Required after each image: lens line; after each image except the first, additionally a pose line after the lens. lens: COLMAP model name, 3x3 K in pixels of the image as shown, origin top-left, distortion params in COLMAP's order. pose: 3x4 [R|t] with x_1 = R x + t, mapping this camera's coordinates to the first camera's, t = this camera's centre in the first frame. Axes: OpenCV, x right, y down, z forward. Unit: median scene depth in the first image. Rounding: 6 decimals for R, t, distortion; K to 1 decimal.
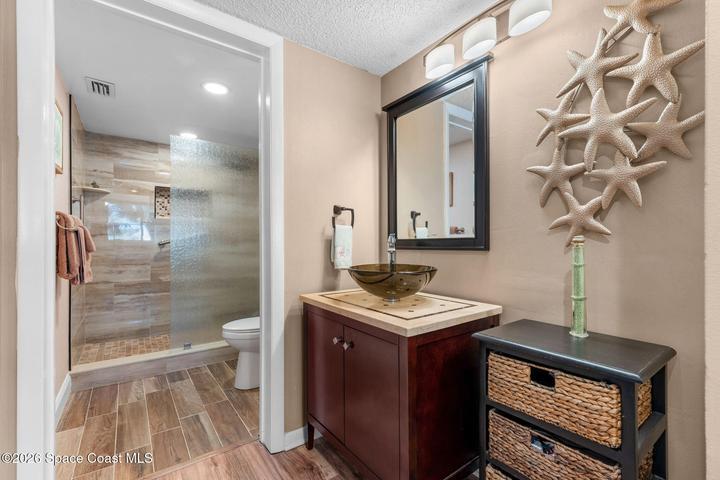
lens RADIAL K [[319.0, 0, 358.7], [0, 319.0, 243.1], [0, 0, 1]] dist [0.000056, 0.000052]
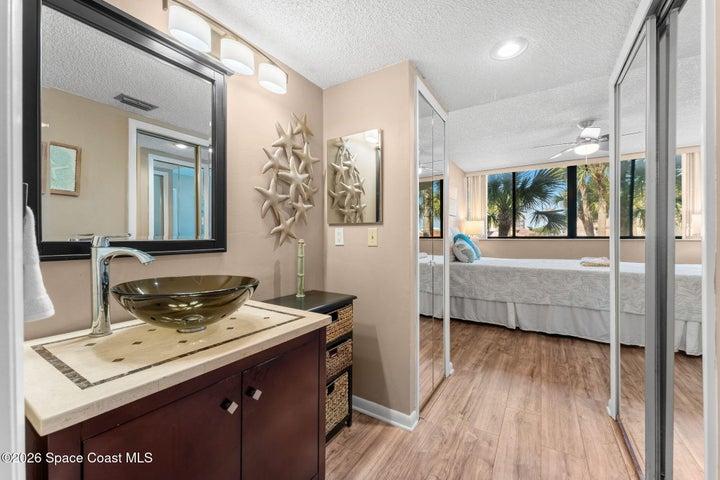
lens RADIAL K [[285.3, 0, 360.0], [0, 285.3, 240.0], [0, 0, 1]] dist [-0.000018, 0.000001]
pose [[-0.357829, -0.006213, 0.933767, -0.793026], [0.002940, 0.999965, 0.007780, -0.028457], [-0.933783, 0.005529, -0.357798, 1.124905]]
